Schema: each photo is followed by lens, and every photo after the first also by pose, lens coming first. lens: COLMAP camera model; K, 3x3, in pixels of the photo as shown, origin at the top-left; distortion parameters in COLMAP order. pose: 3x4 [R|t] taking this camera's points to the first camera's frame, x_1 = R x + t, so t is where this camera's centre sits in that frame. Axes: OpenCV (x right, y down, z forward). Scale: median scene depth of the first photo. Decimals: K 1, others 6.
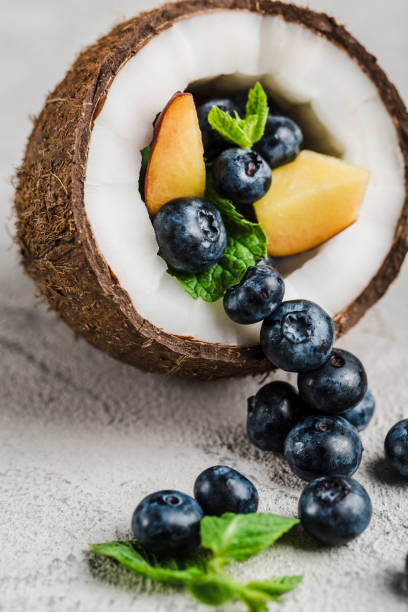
lens RADIAL K [[2375.4, 0, 201.7], [0, 2375.4, 310.3], [0, 0, 1]] dist [0.040361, 0.000000]
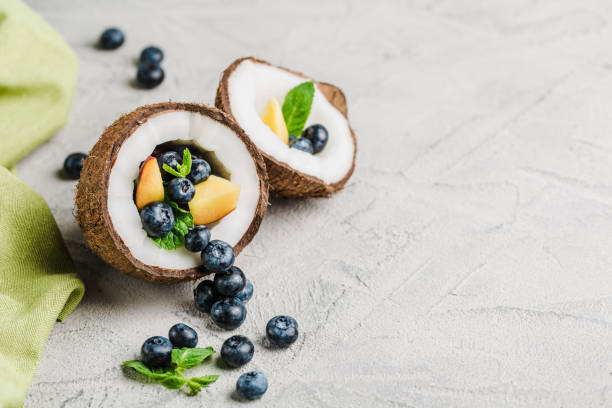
lens RADIAL K [[2375.4, 0, 301.4], [0, 2375.4, 203.5], [0, 0, 1]] dist [0.040361, 0.000000]
pose [[0.999103, -0.042022, 0.005223, 0.110704], [0.041570, 0.996815, 0.068064, -0.187095], [-0.008067, -0.067786, 0.997667, -1.166698]]
